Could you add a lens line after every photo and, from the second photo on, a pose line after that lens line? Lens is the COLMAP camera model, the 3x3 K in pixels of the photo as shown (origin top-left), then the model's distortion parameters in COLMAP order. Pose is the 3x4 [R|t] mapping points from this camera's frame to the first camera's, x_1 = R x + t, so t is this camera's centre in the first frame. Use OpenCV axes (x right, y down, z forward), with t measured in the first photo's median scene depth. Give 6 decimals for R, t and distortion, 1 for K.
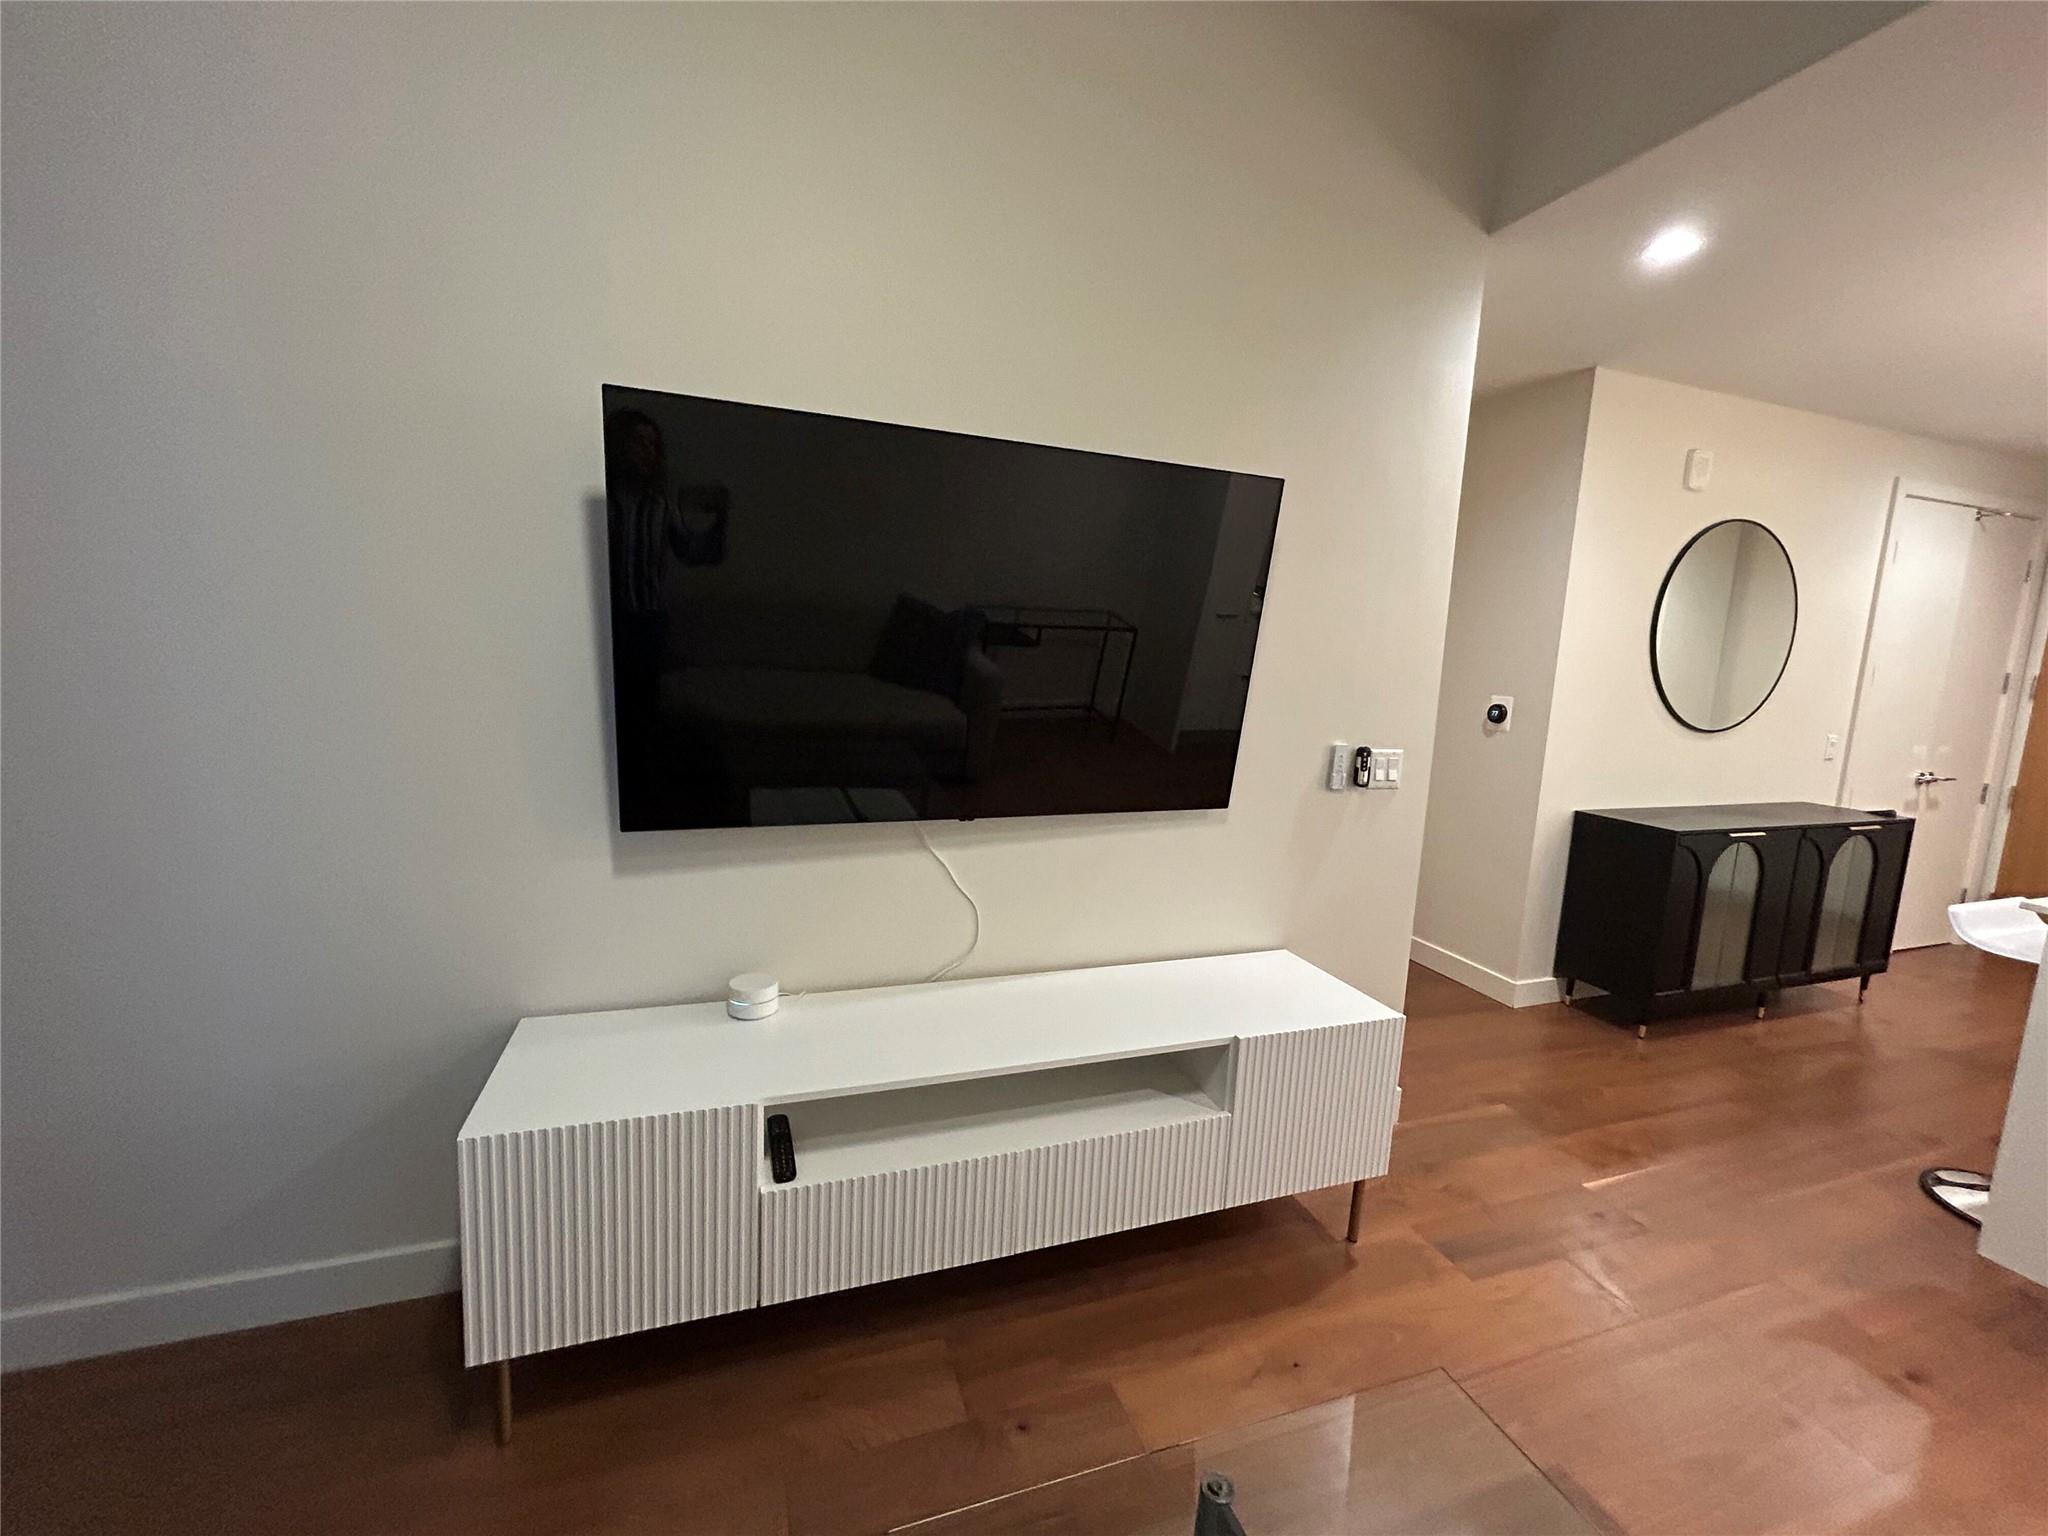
lens RADIAL K [[821.6, 0, 1017.9], [0, 821.6, 767.9], [0, 0, 1]] dist [0.001974, 0.000093]
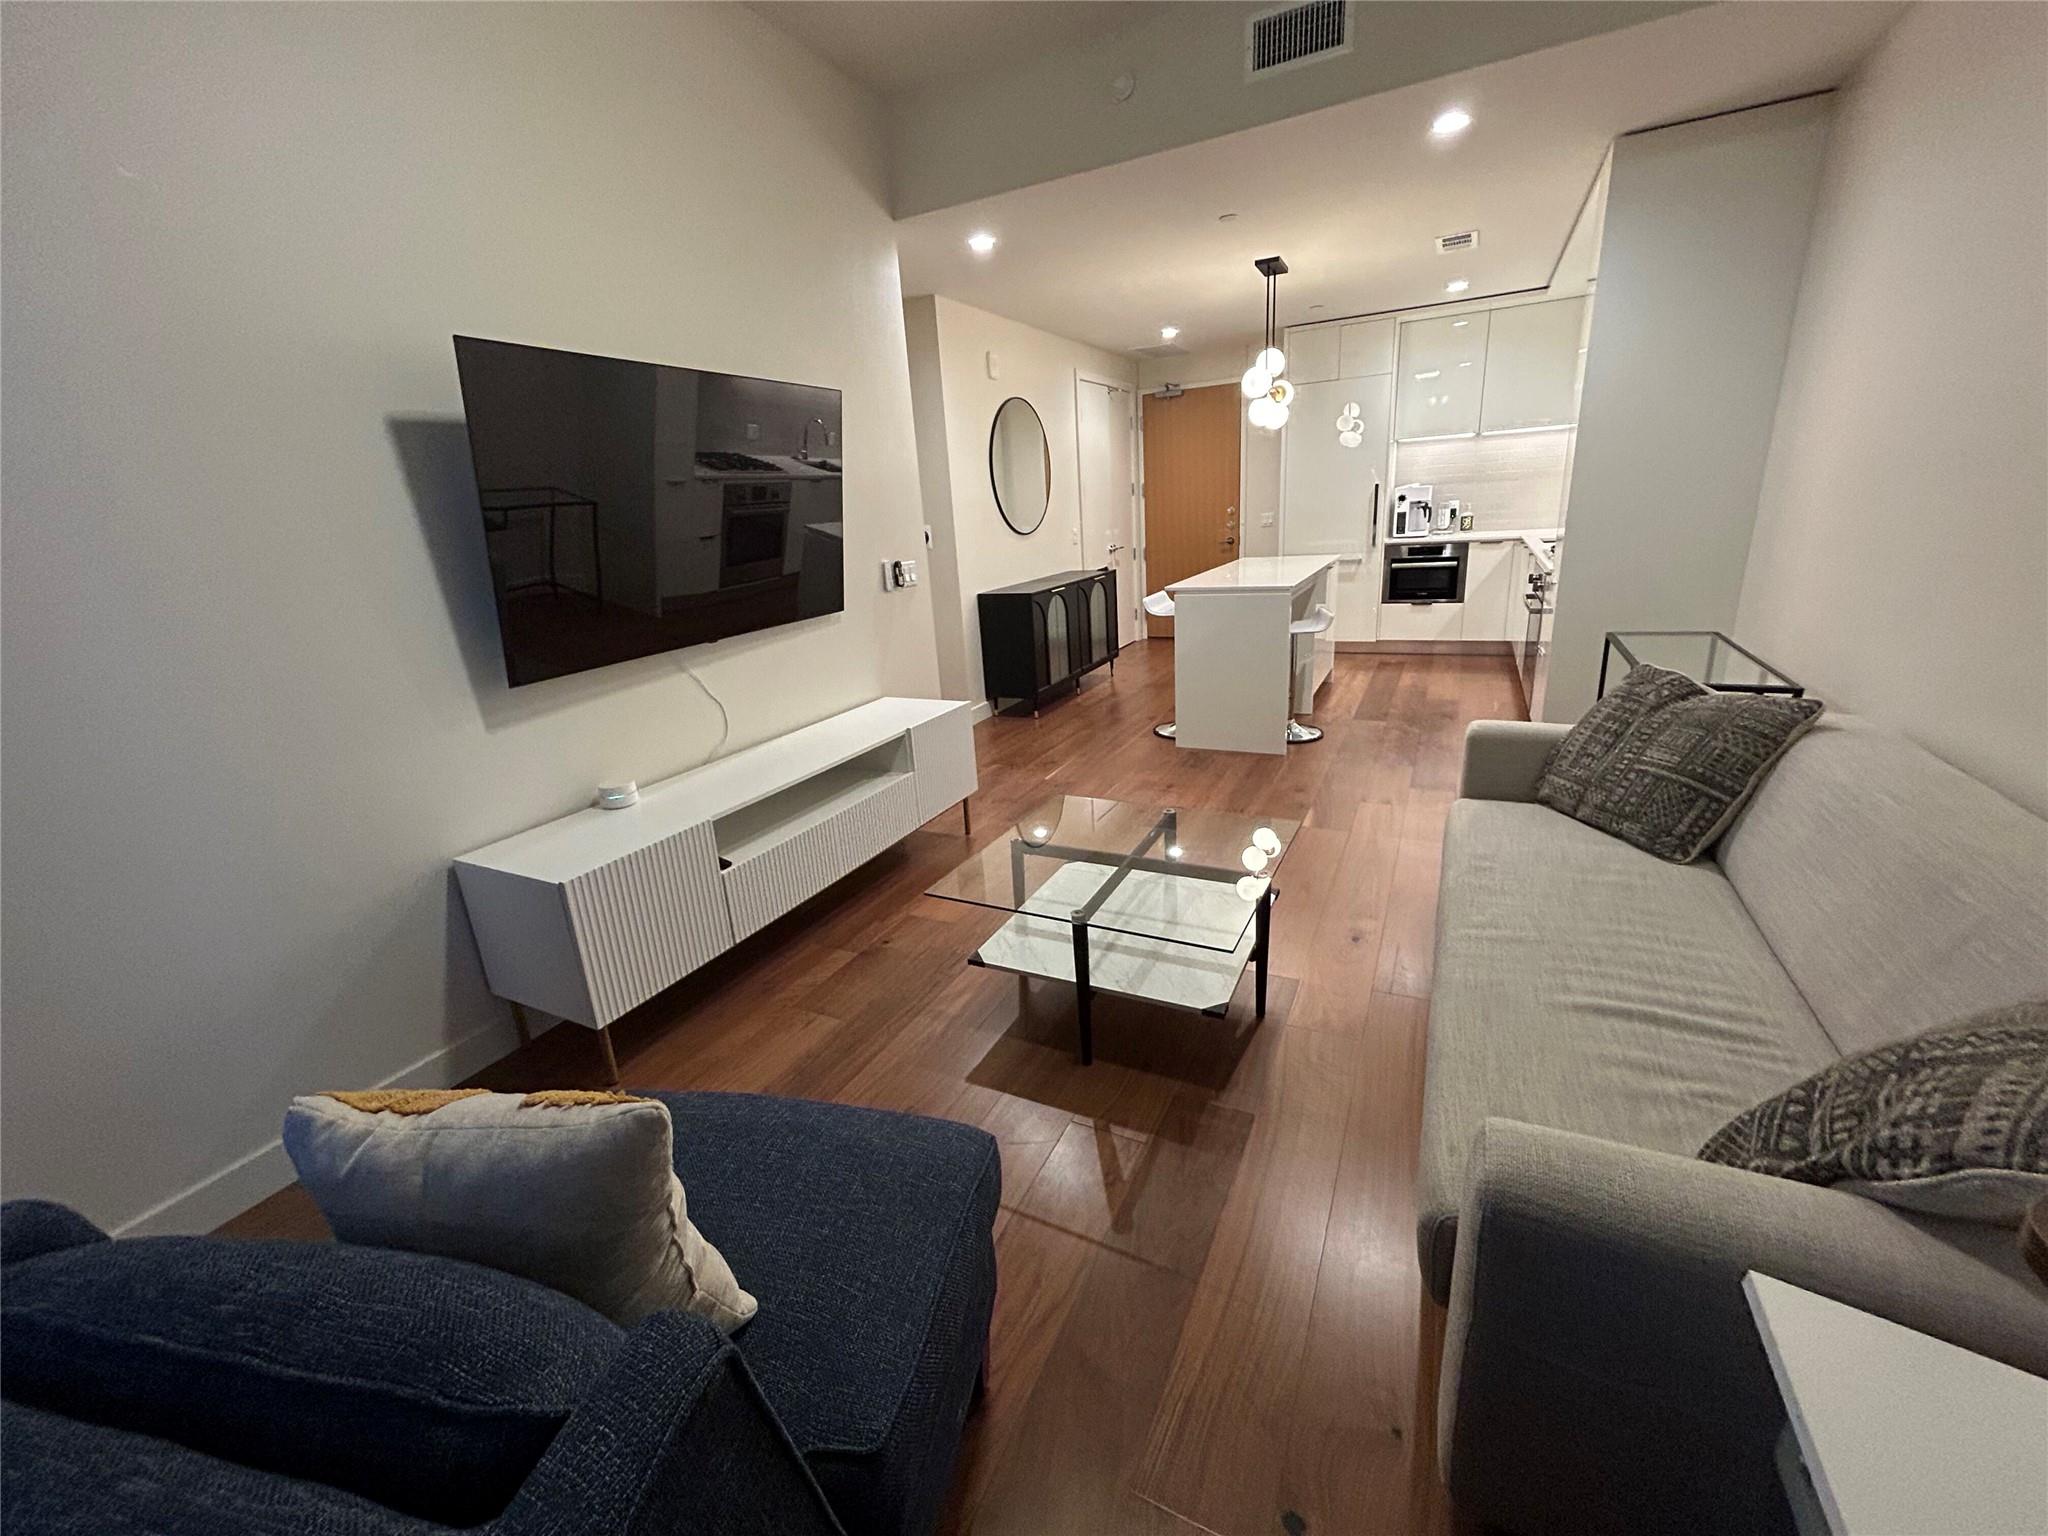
lens RADIAL K [[821.6, 0, 1027.1], [0, 821.6, 759.5], [0, 0, 1]] dist [0.001974, 0.000093]
pose [[0.715488, -0.290631, 0.635303, -0.521544], [0.190288, 0.956052, 0.223059, 0.034345], [-0.672211, -0.038706, 0.739347, -0.362229]]
